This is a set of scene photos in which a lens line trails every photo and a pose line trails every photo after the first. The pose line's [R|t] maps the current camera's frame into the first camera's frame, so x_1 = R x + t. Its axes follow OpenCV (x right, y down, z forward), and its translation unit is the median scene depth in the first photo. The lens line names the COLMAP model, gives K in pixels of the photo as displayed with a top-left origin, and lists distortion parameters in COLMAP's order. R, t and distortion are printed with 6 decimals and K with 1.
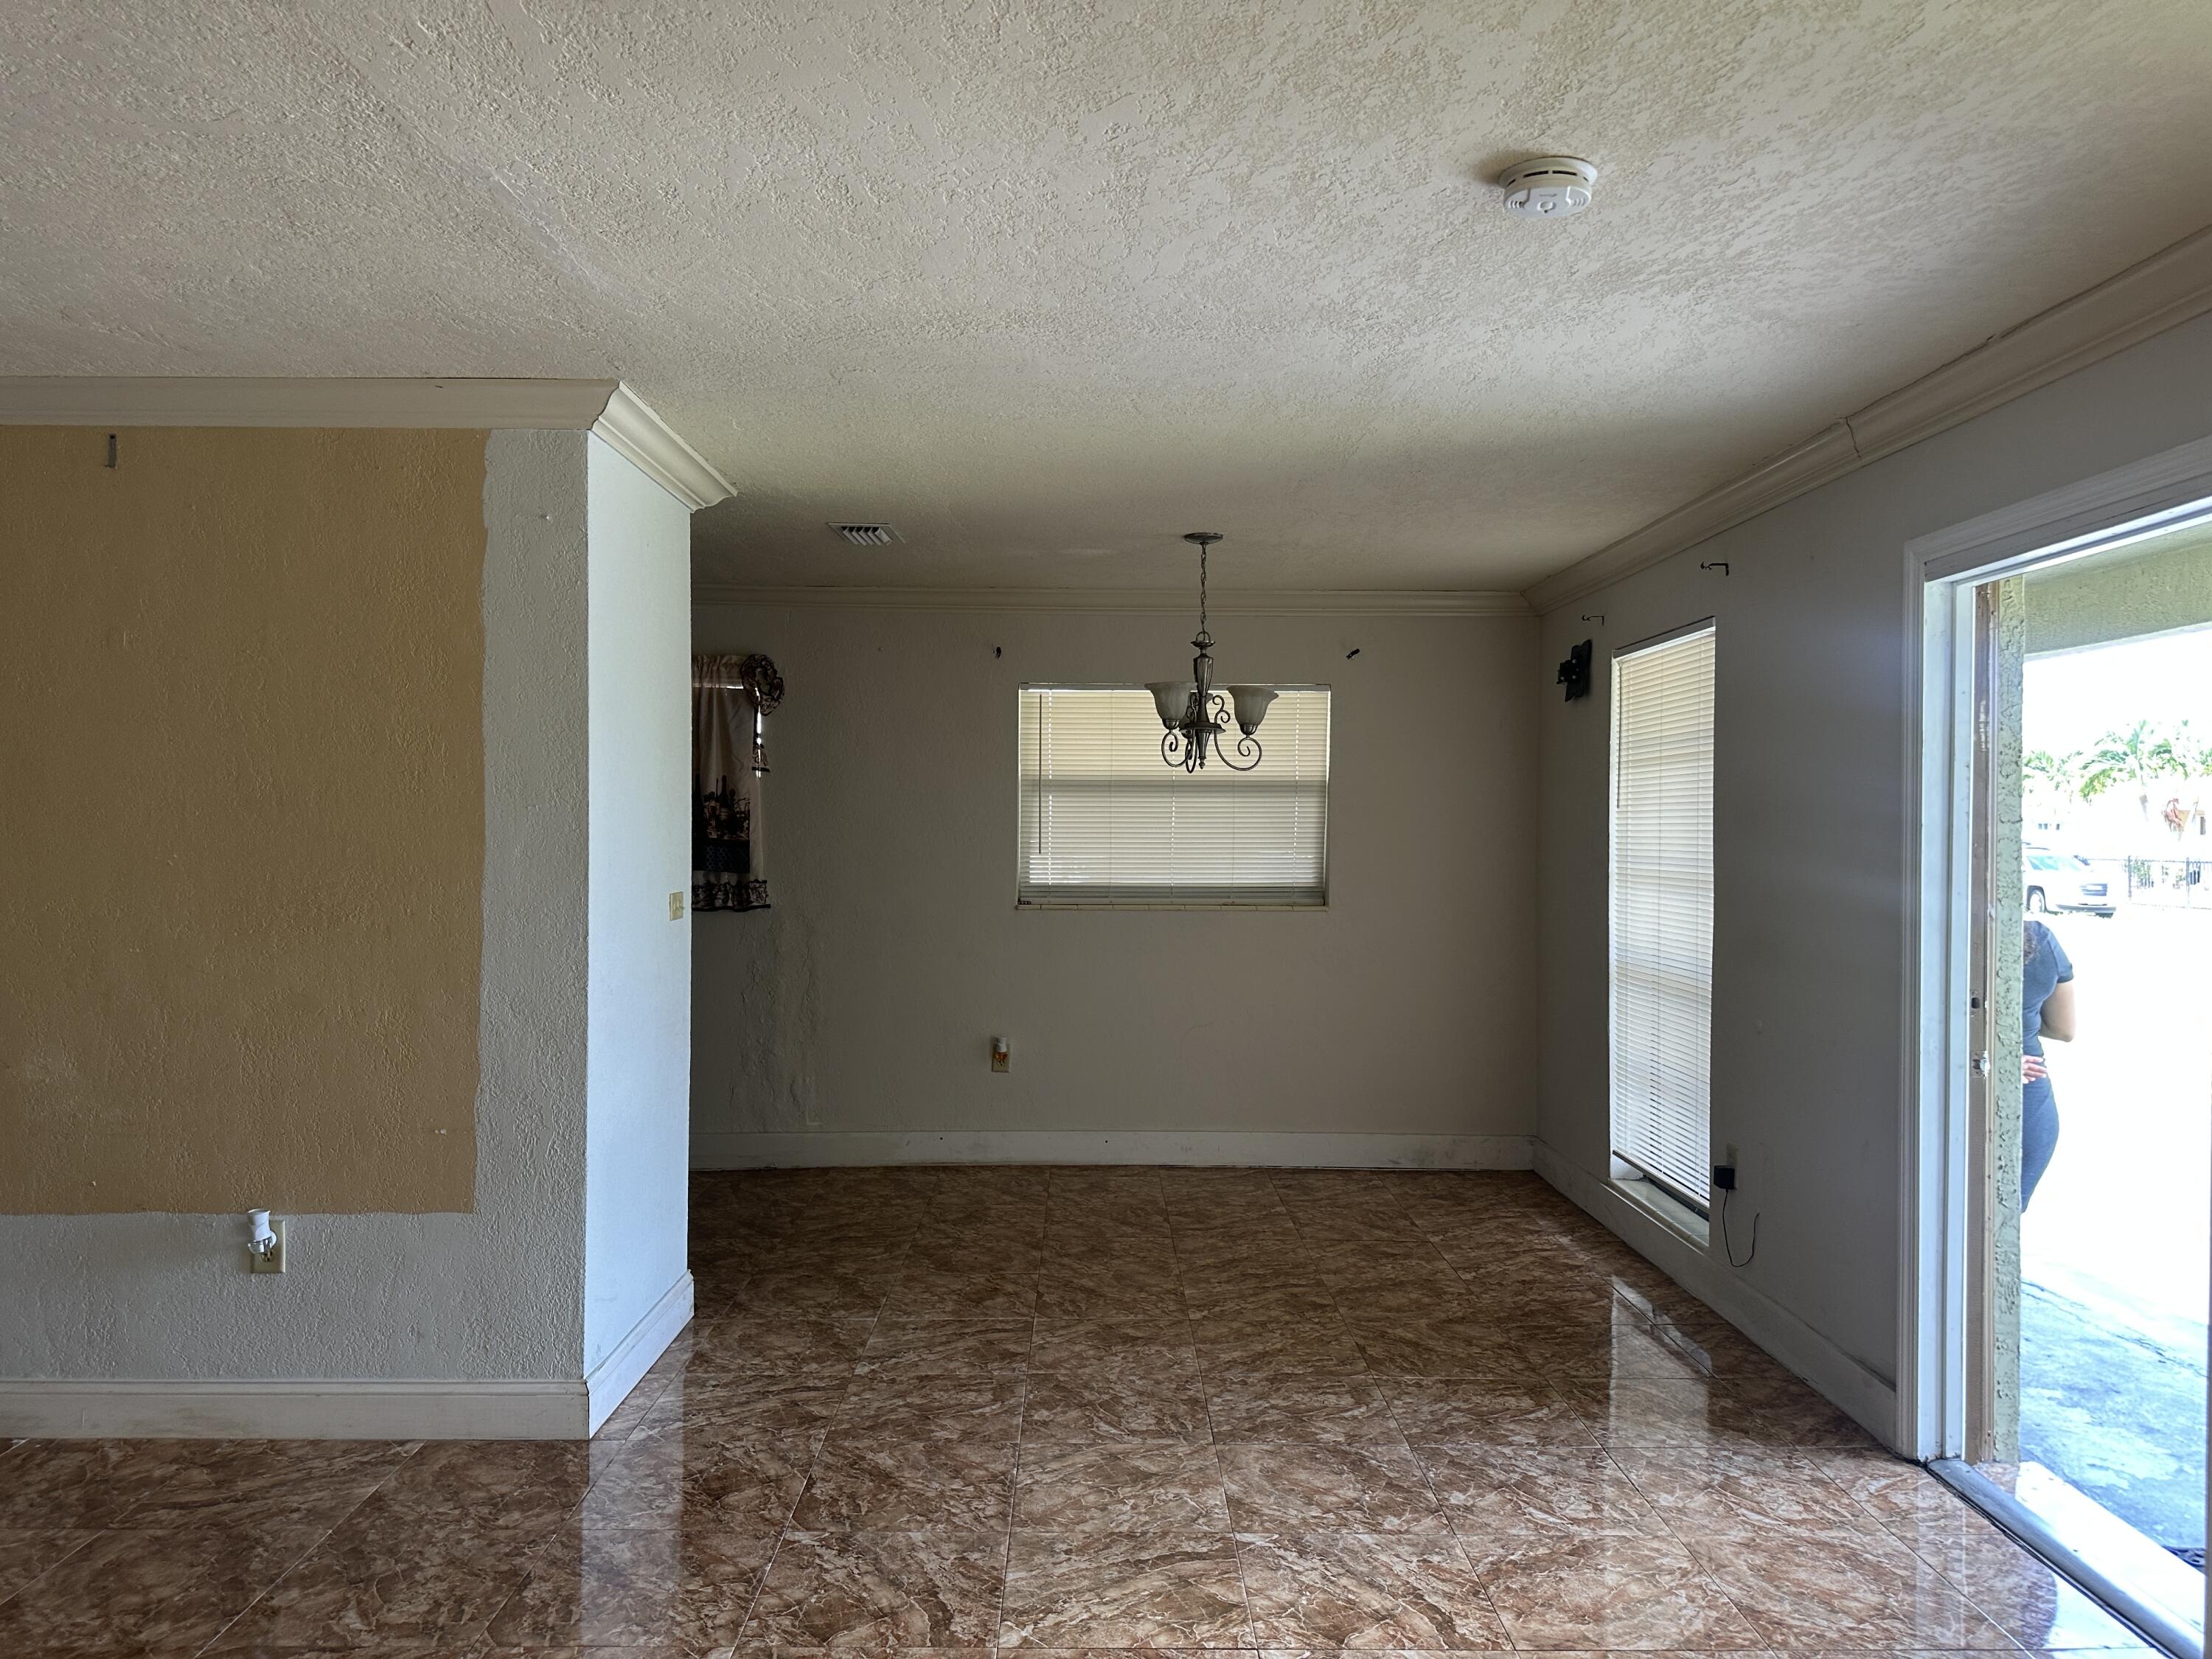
lens RADIAL K [[1565.2, 0, 1143.3], [0, 1565.2, 857.8], [0, 0, 1]] dist [0.005255, 0.002178]
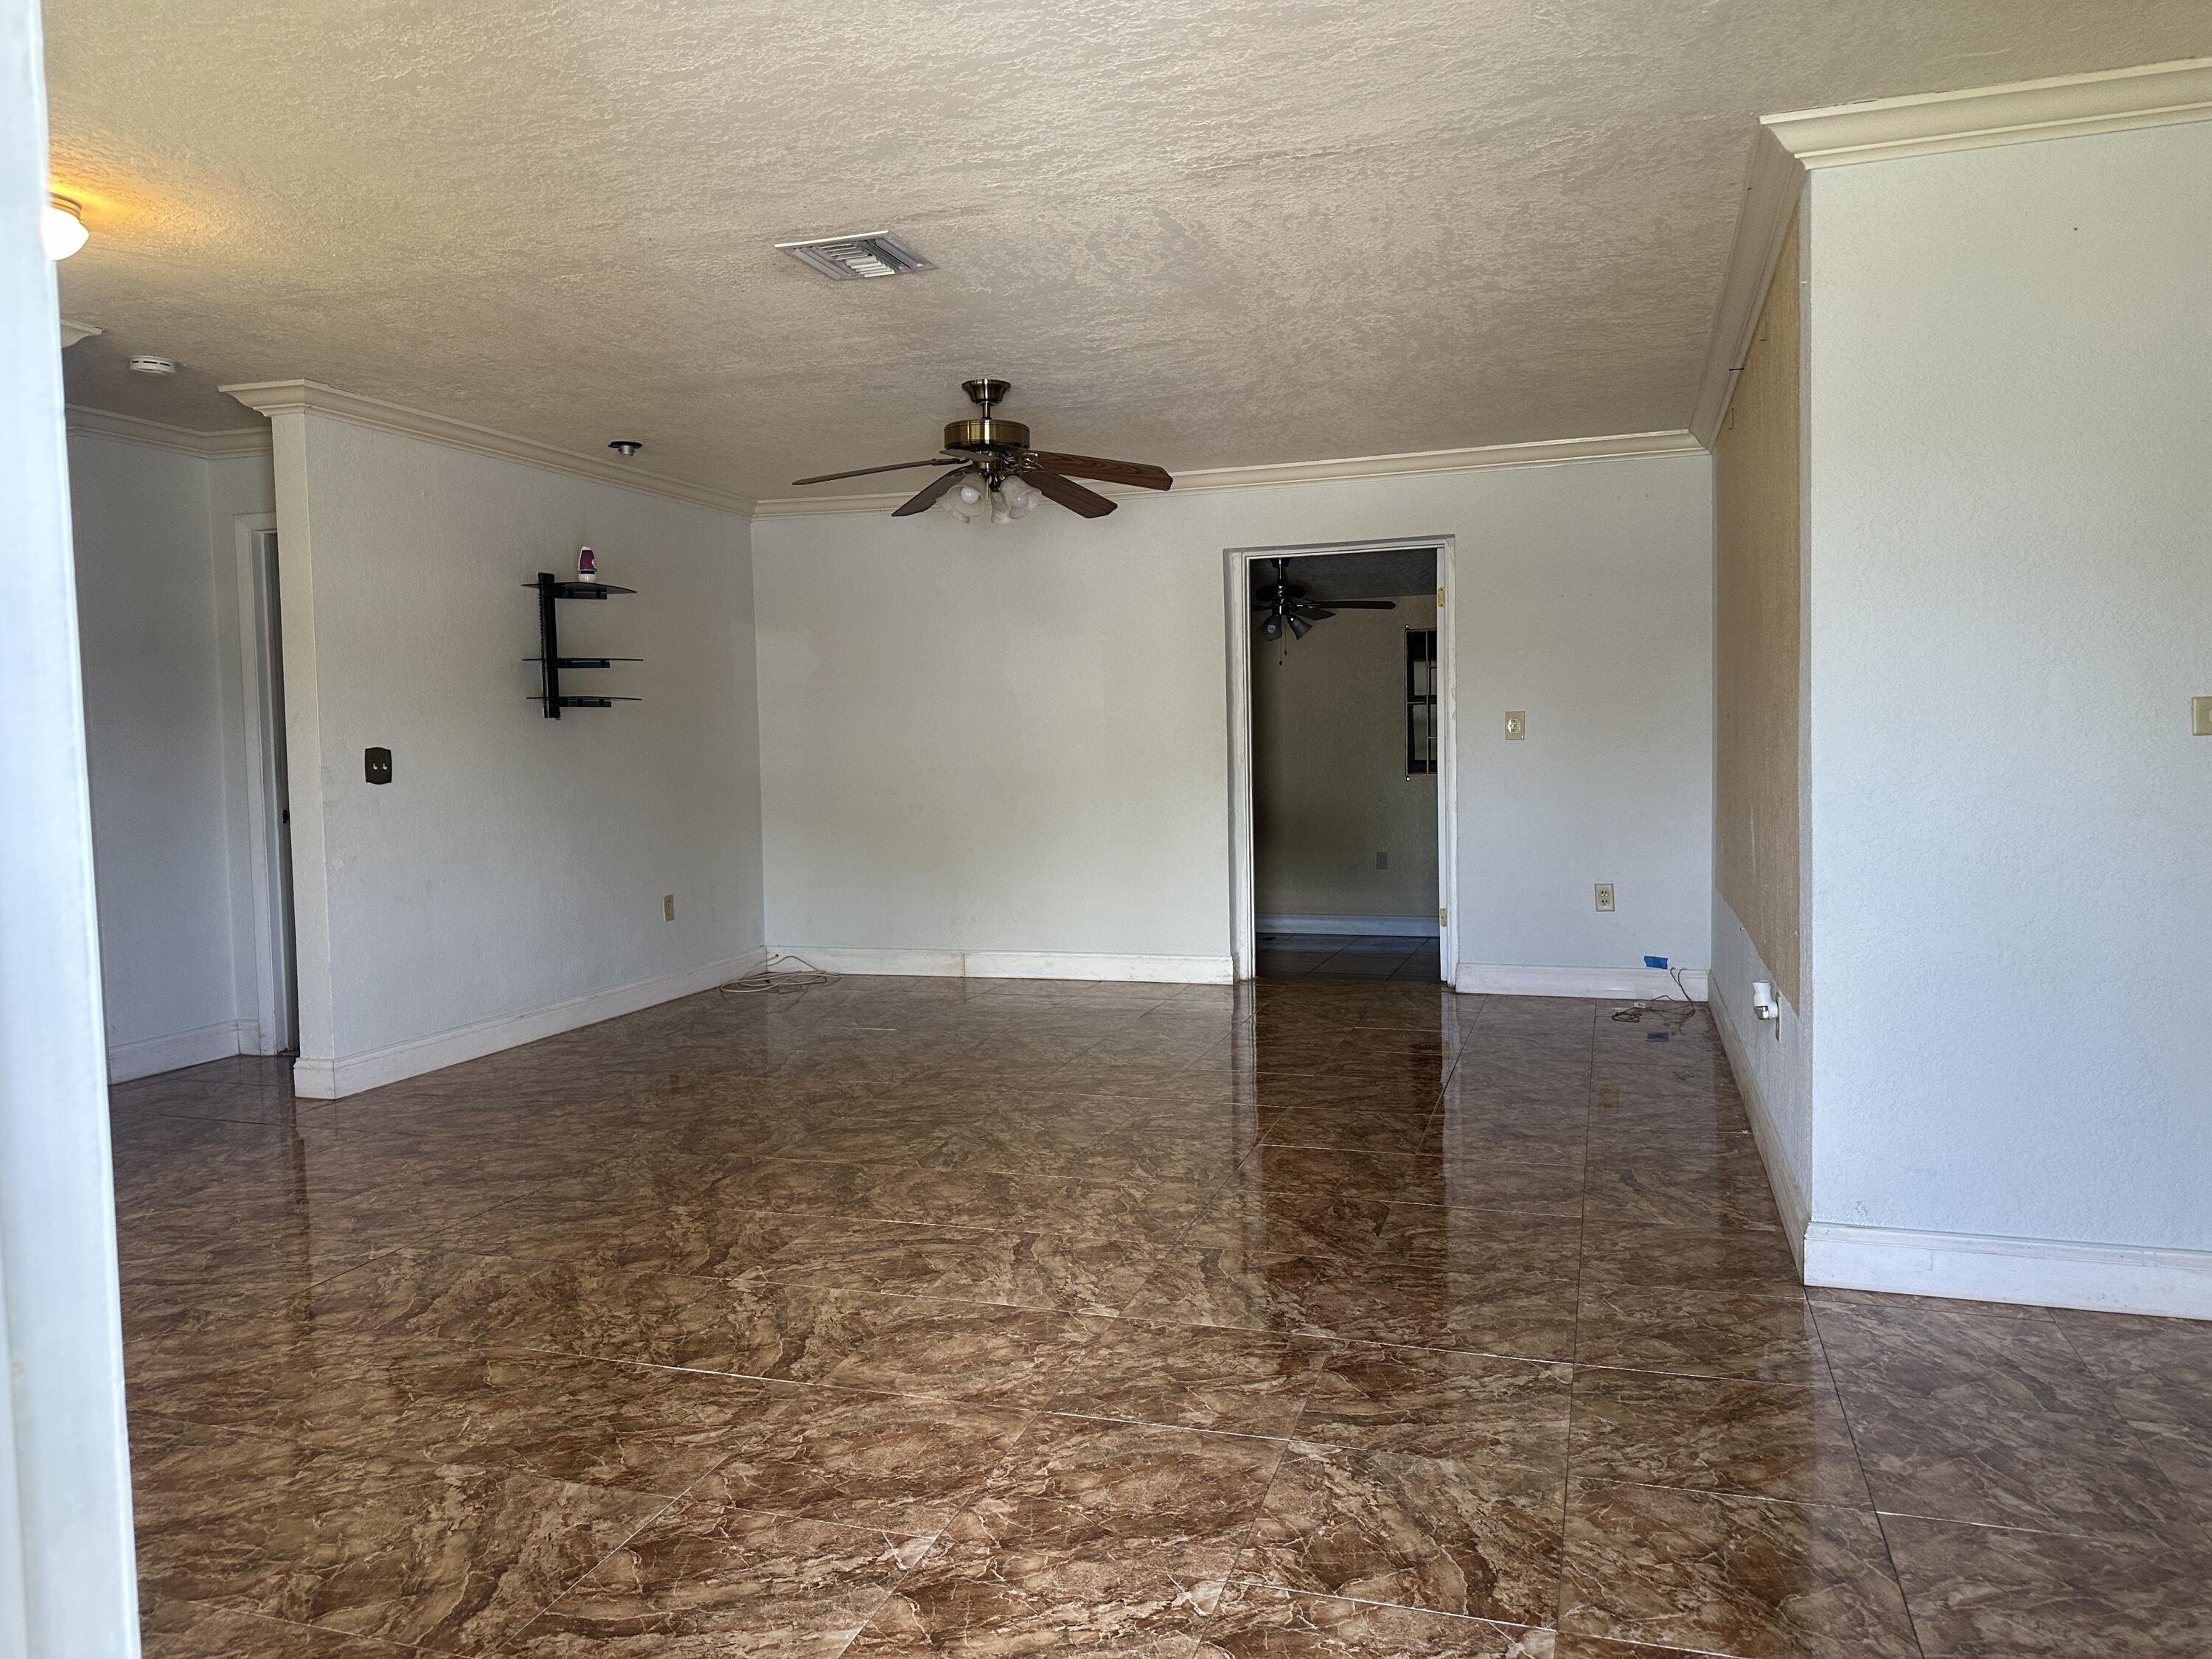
lens RADIAL K [[1563.2, 0, 1108.0], [0, 1563.2, 840.8], [0, 0, 1]] dist [0.137968, -0.213935]
pose [[-0.338672, 0.061339, -0.938903, 0.688332], [-0.001308, 0.997841, 0.065661, 0.052431], [0.940904, 0.023465, -0.337861, 0.982011]]
